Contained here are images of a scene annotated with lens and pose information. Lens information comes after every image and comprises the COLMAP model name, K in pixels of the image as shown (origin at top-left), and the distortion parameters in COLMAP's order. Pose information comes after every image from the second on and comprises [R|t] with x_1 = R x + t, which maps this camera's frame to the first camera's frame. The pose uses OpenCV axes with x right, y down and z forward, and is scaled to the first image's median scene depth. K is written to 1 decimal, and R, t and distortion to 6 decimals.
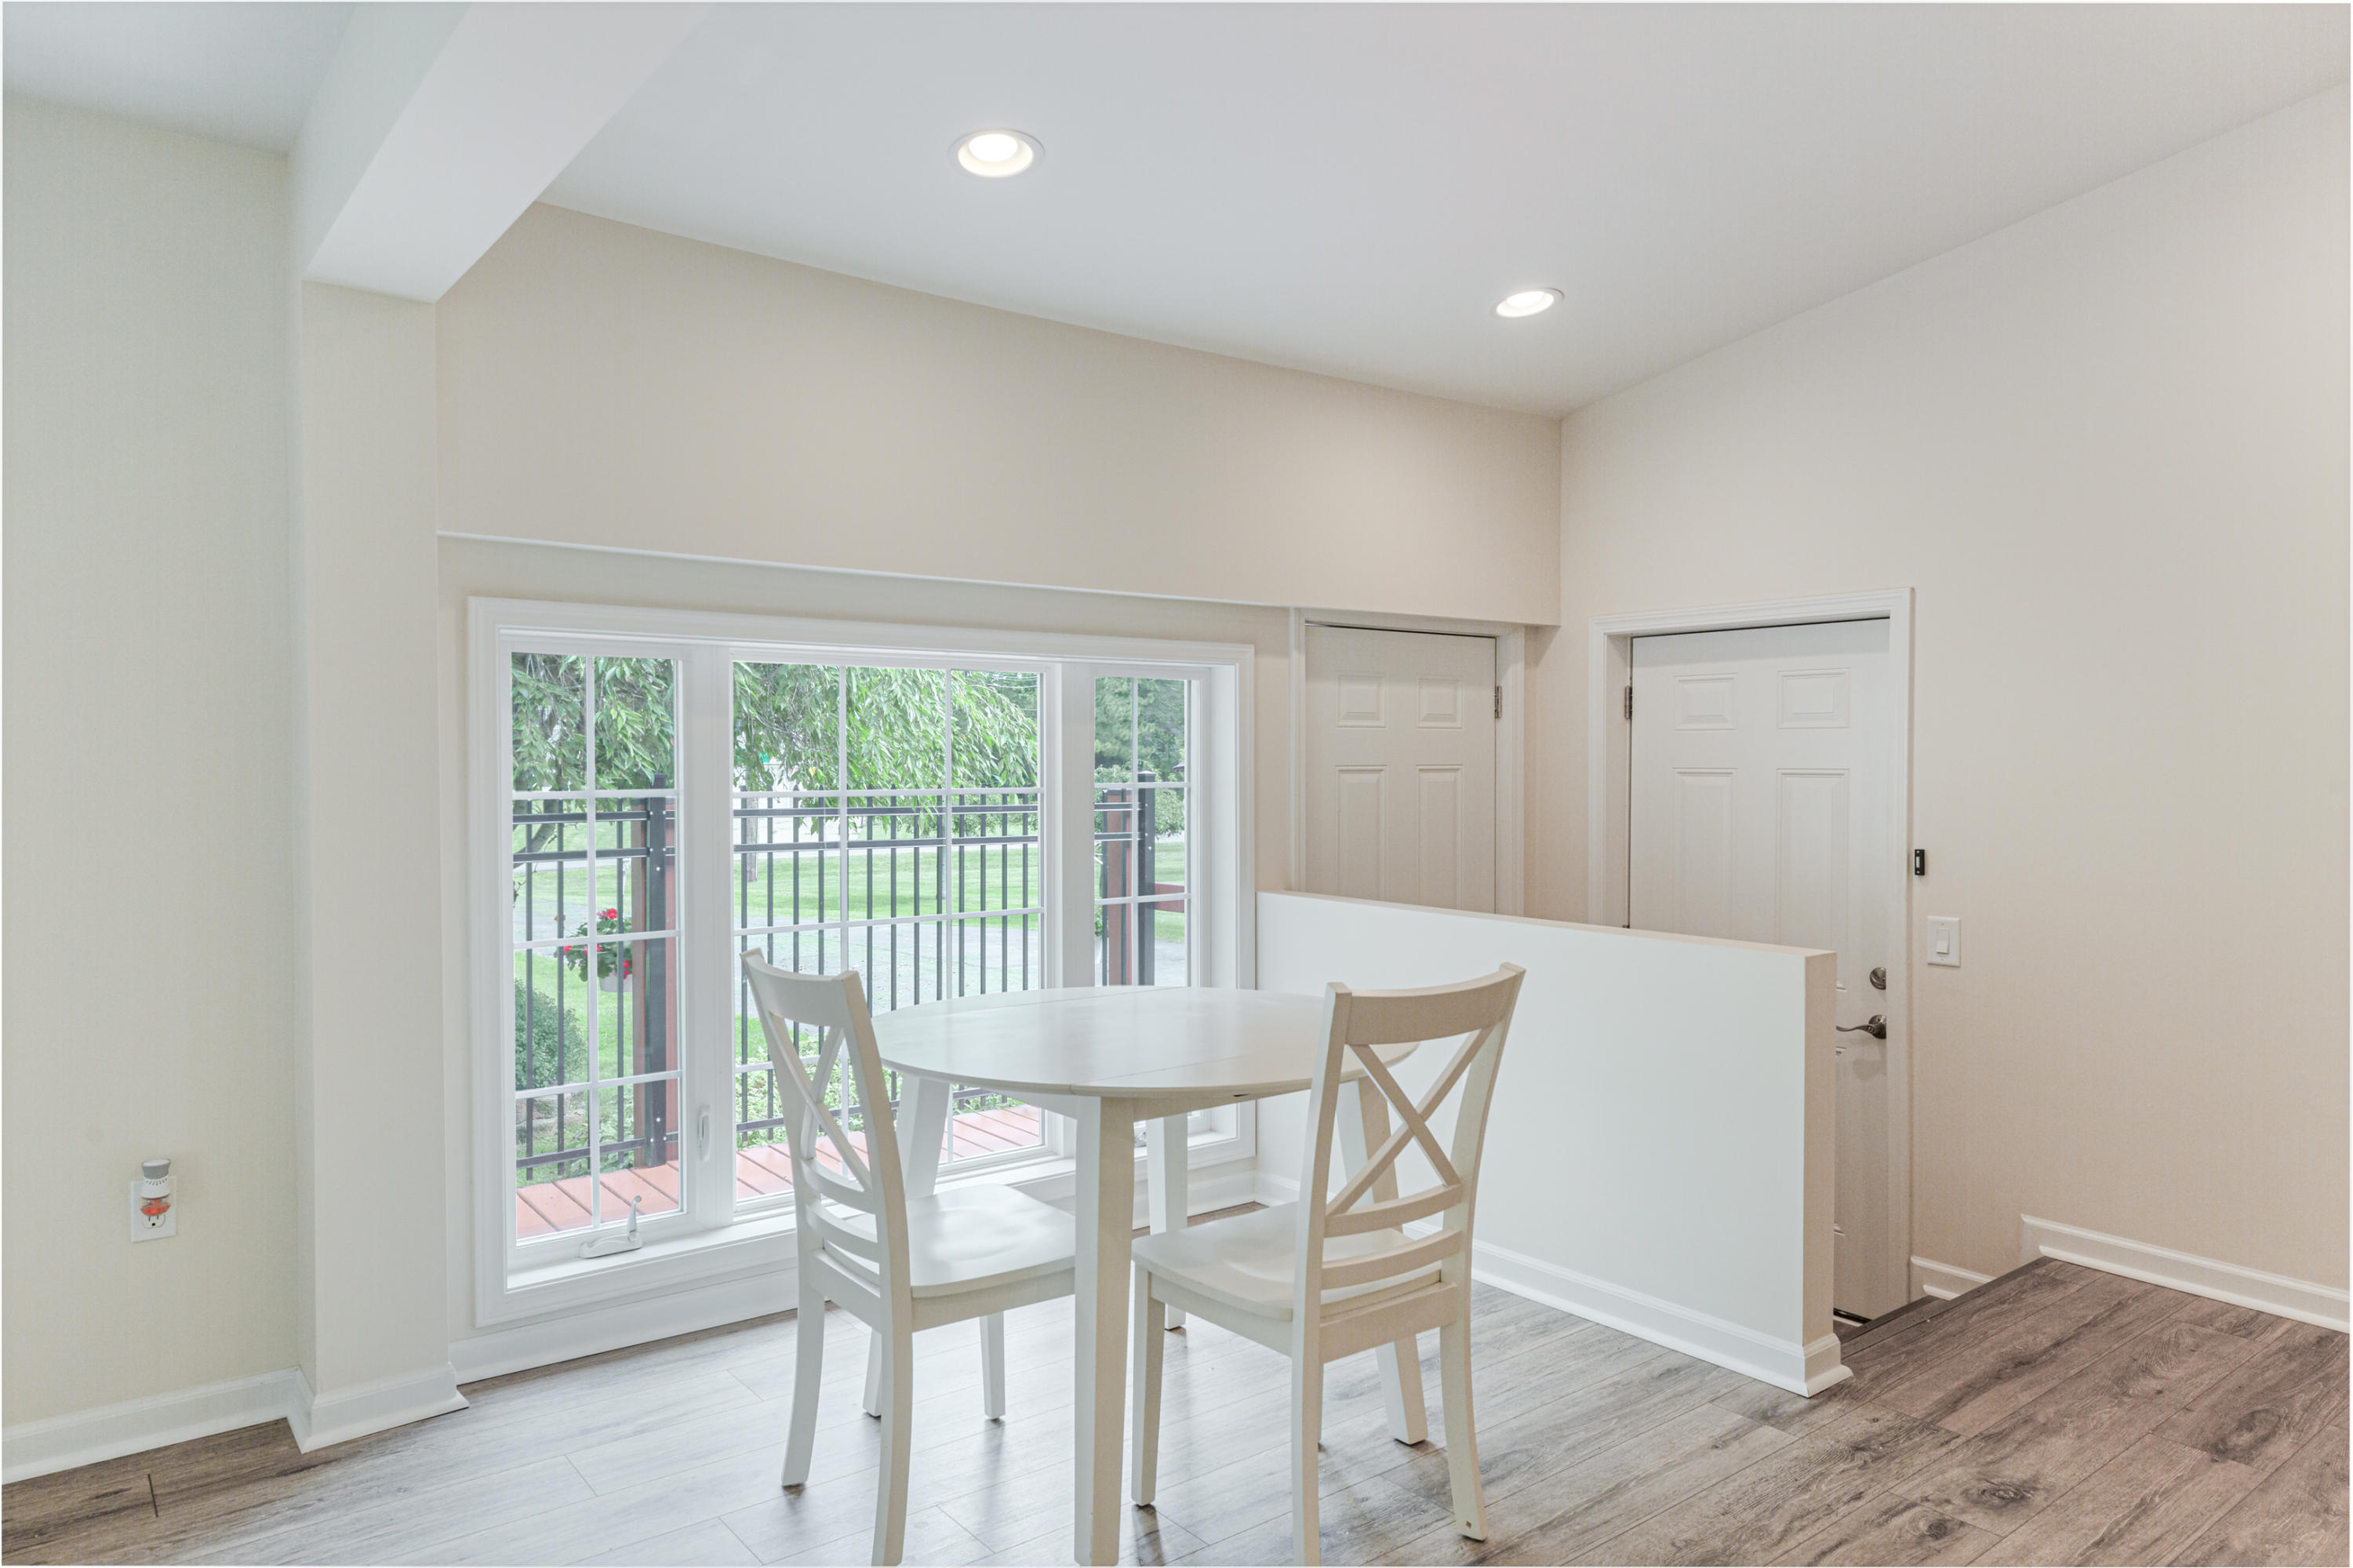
lens RADIAL K [[1491.2, 0, 1176.5], [0, 1491.2, 784.0], [0, 0, 1]] dist [0.018966, -0.004944]
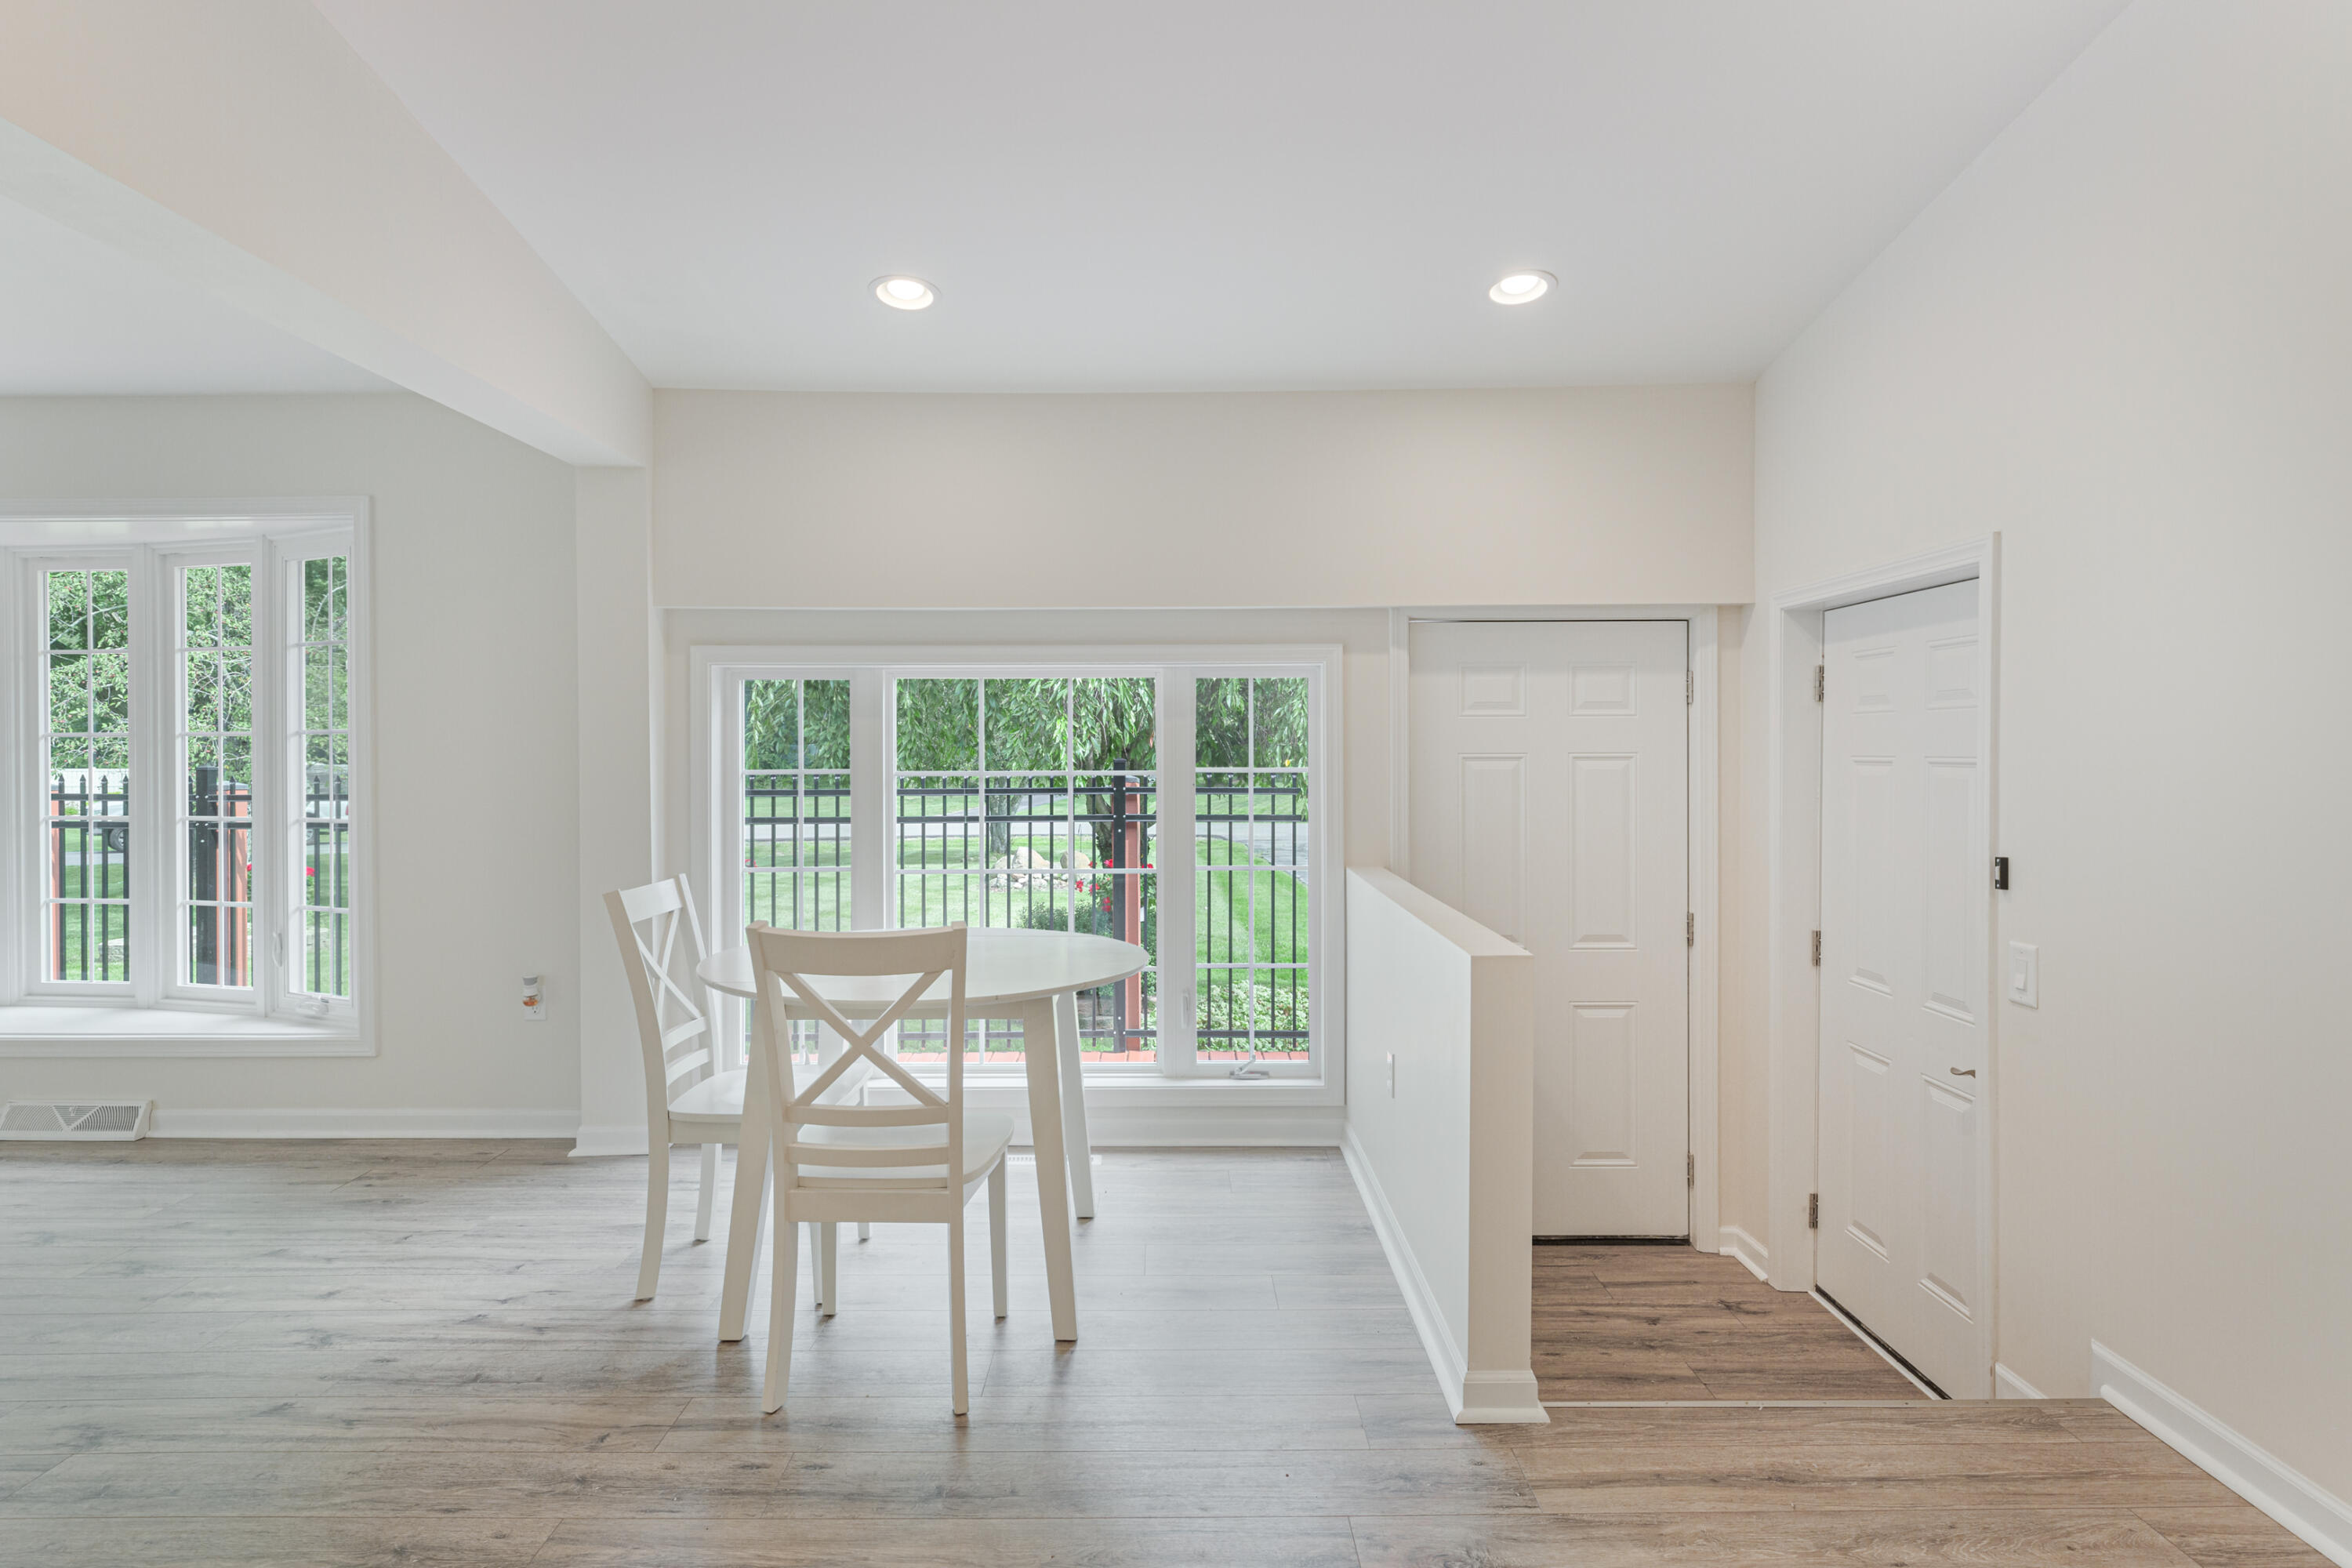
lens RADIAL K [[1277.4, 0, 1175.7], [0, 1277.4, 741.3], [0, 0, 1]] dist [0.000154, 0.001294]
pose [[0.789046, -0.004361, -0.614319, 0.575998], [-0.008195, 0.999811, -0.017623, -0.003282], [0.614280, 0.018940, 0.788861, 0.184959]]
